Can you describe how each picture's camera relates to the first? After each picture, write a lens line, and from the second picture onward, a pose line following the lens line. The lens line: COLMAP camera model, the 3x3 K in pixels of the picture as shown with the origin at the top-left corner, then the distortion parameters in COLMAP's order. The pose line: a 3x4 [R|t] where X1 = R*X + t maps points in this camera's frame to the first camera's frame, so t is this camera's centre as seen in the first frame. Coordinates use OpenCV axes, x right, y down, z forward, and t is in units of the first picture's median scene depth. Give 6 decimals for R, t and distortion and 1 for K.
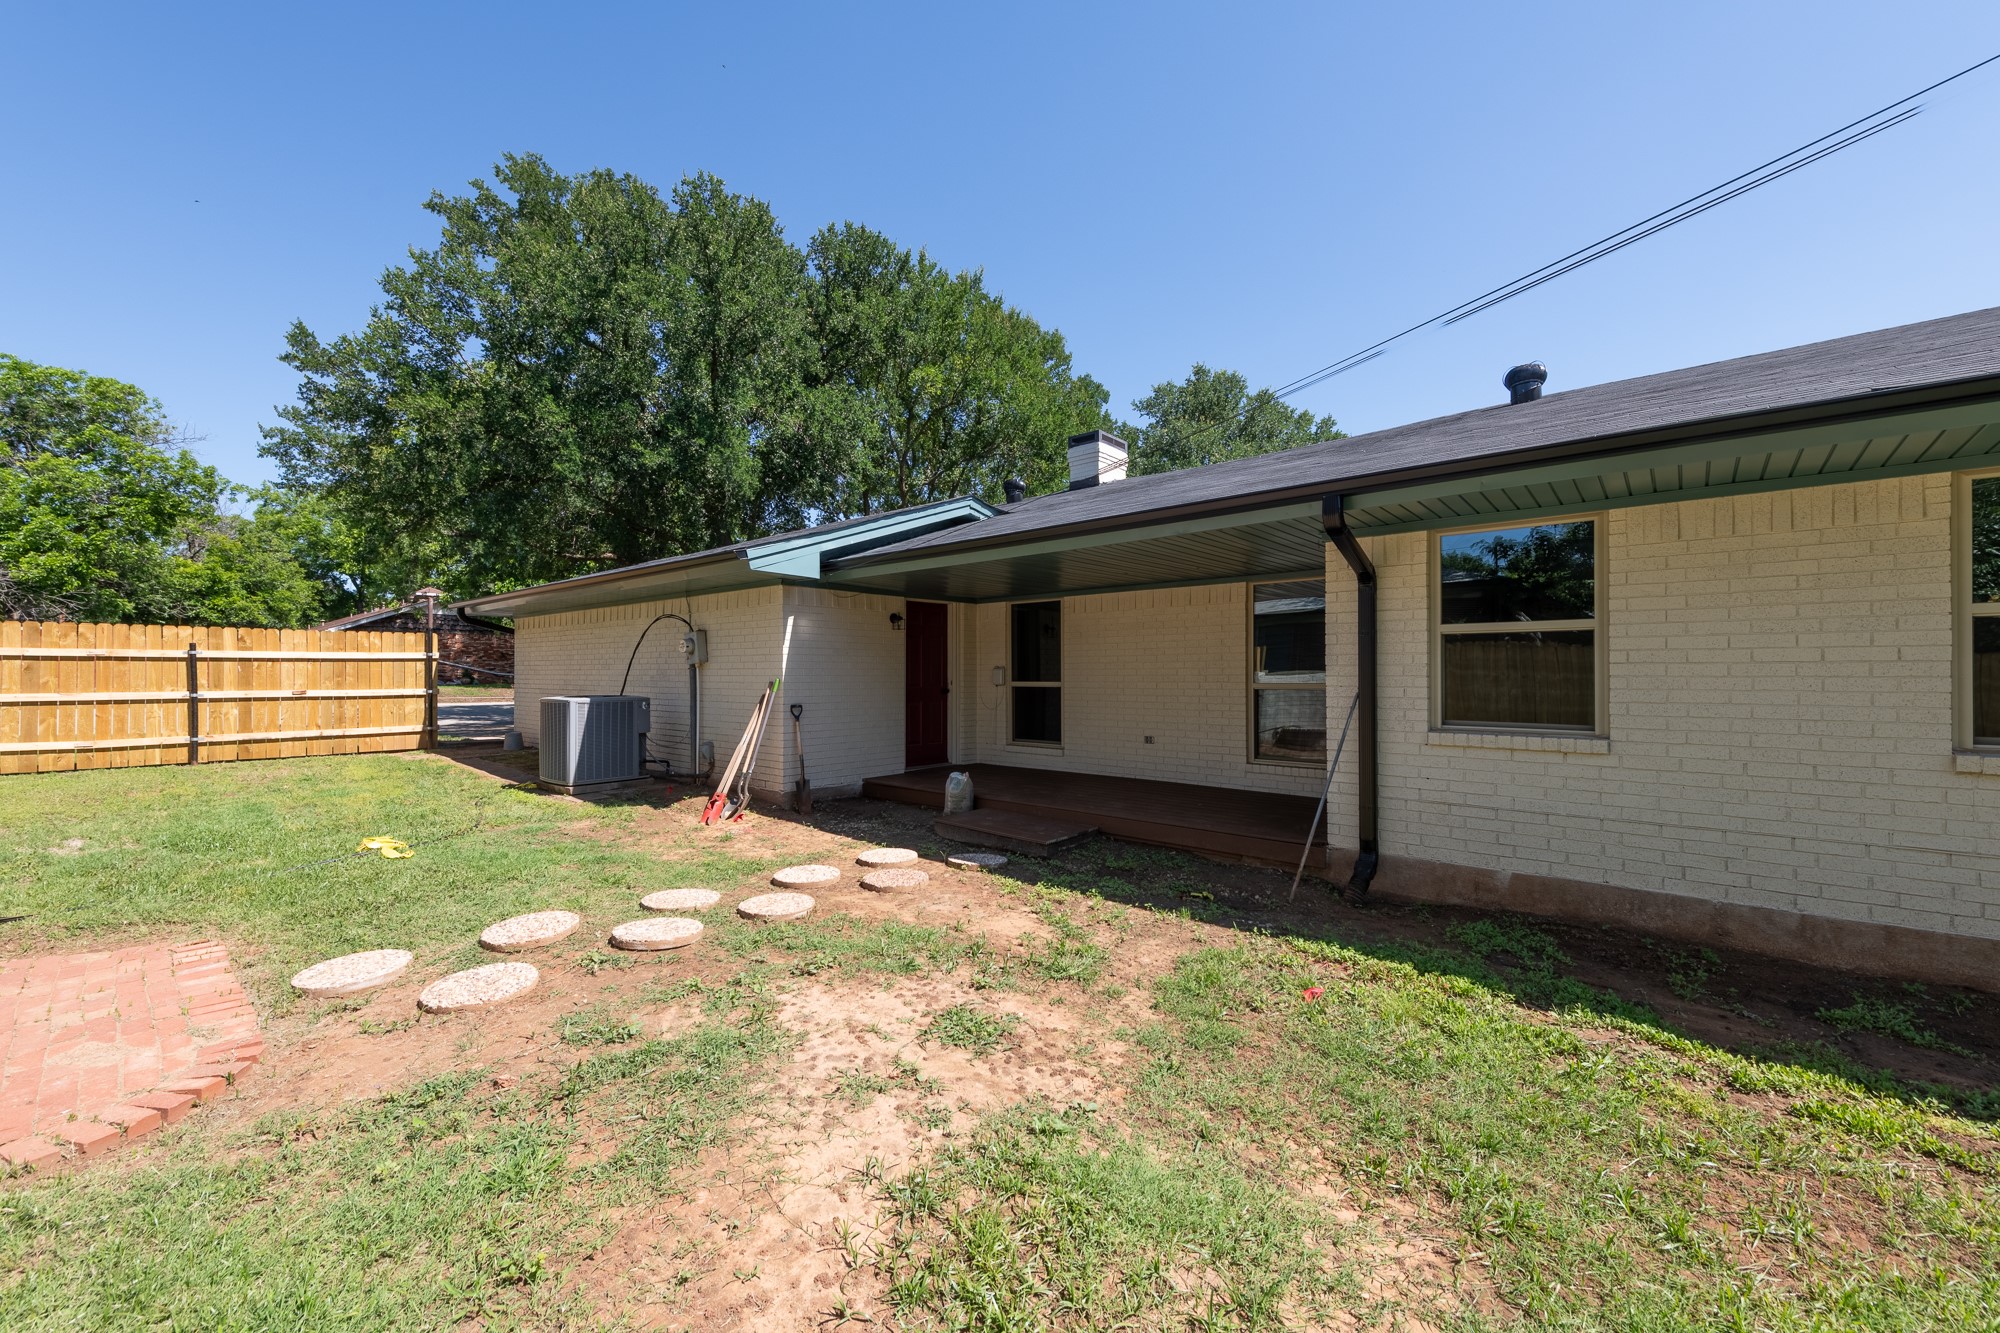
lens RADIAL K [[785.0, 0, 1000.8], [0, 785.0, 655.4], [0, 0, 1]] dist [0.016068, -0.005165]
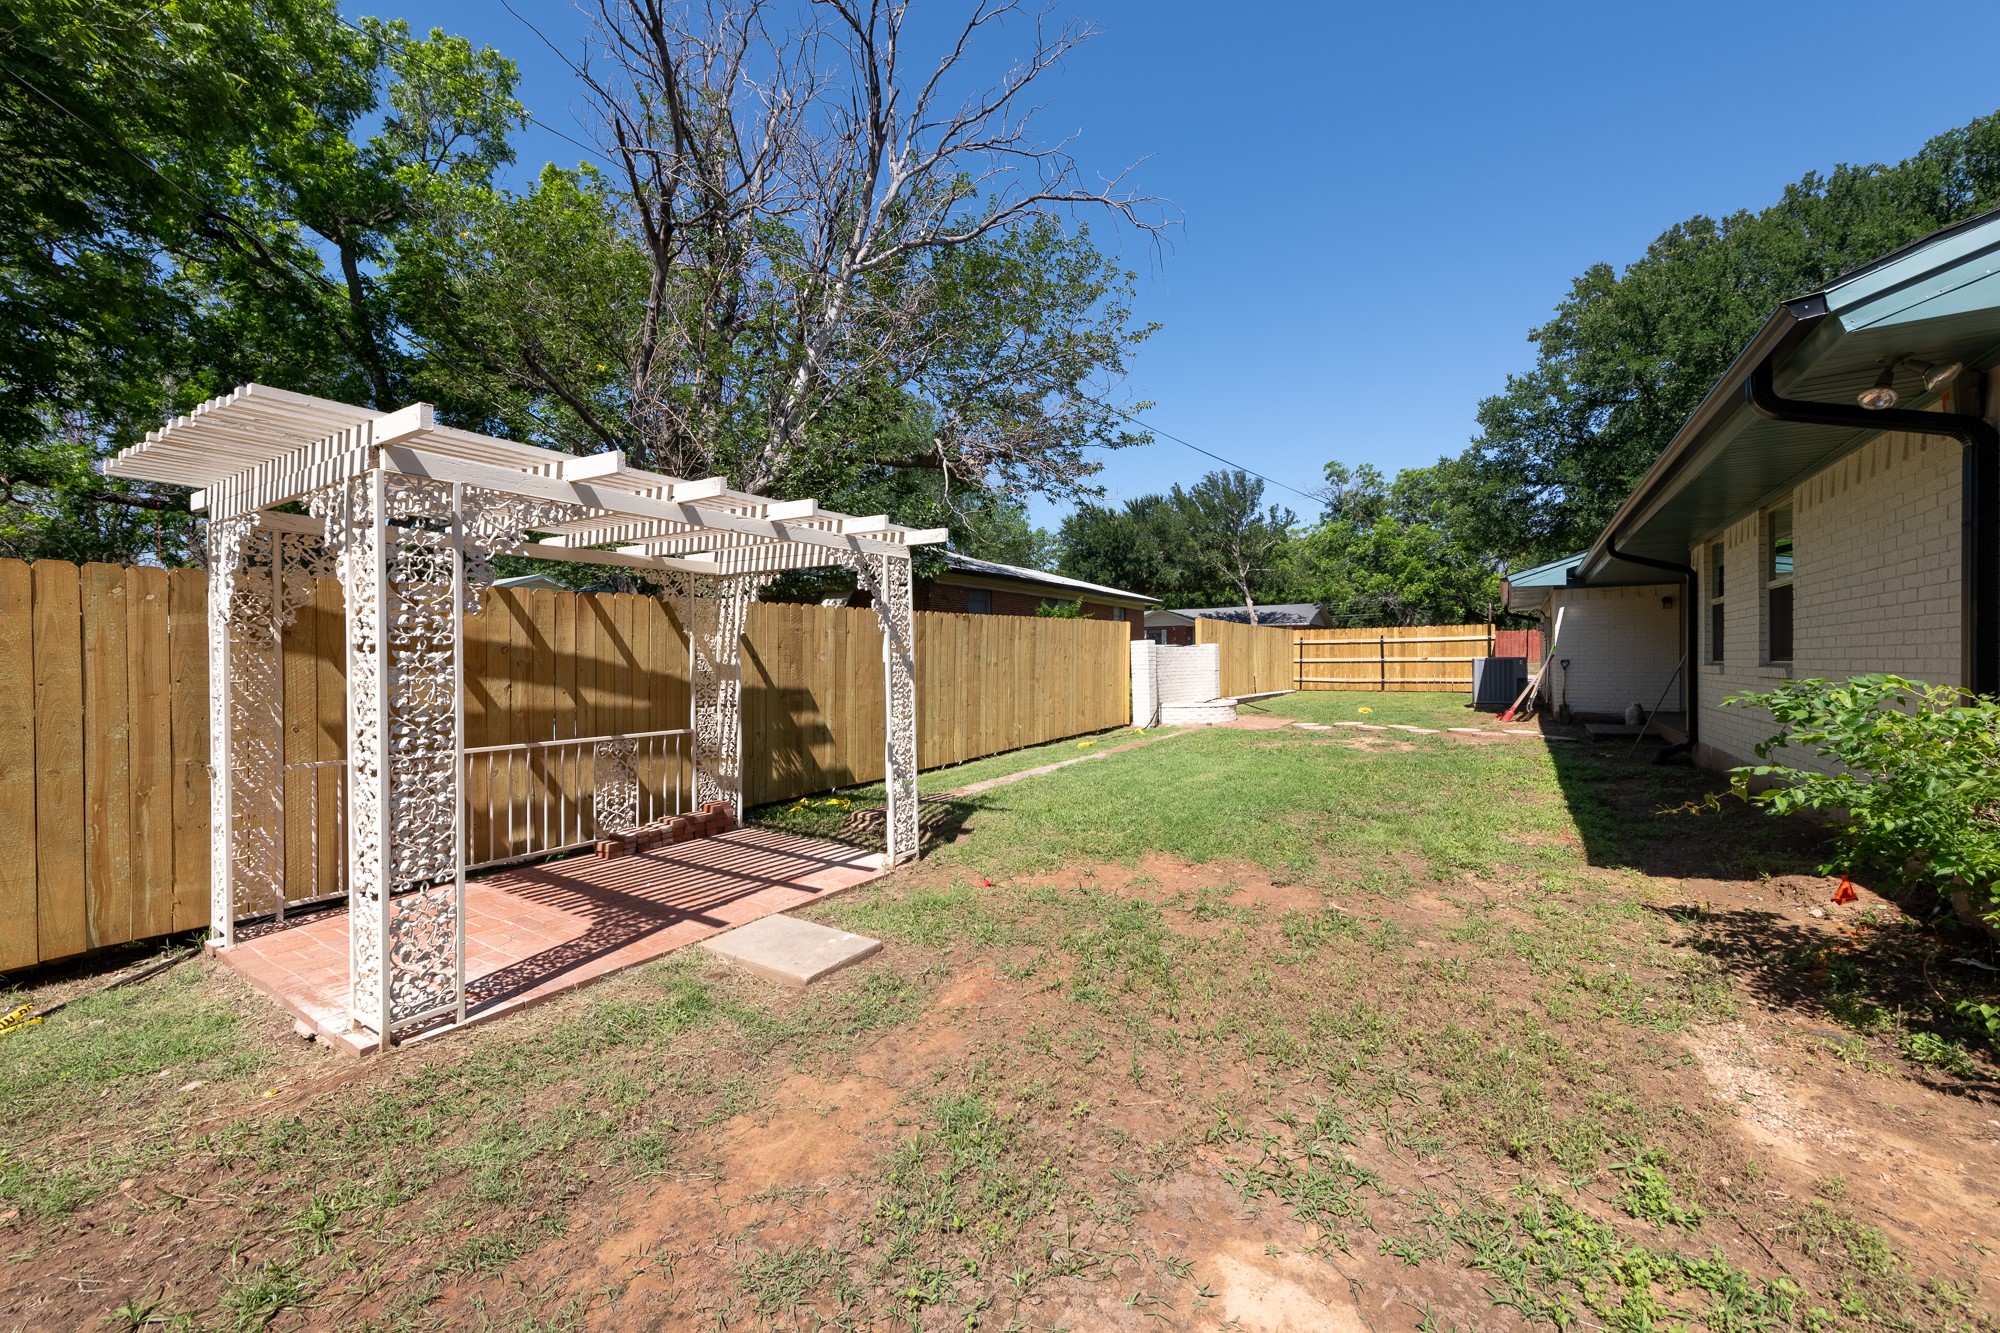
lens RADIAL K [[785.0, 0, 1000.8], [0, 785.0, 655.4], [0, 0, 1]] dist [0.016068, -0.005165]
pose [[0.142523, -0.009812, -0.989743, 0.900295], [0.030013, 0.999534, -0.005587, 0.018895], [0.989336, -0.028908, 0.142751, -0.316578]]
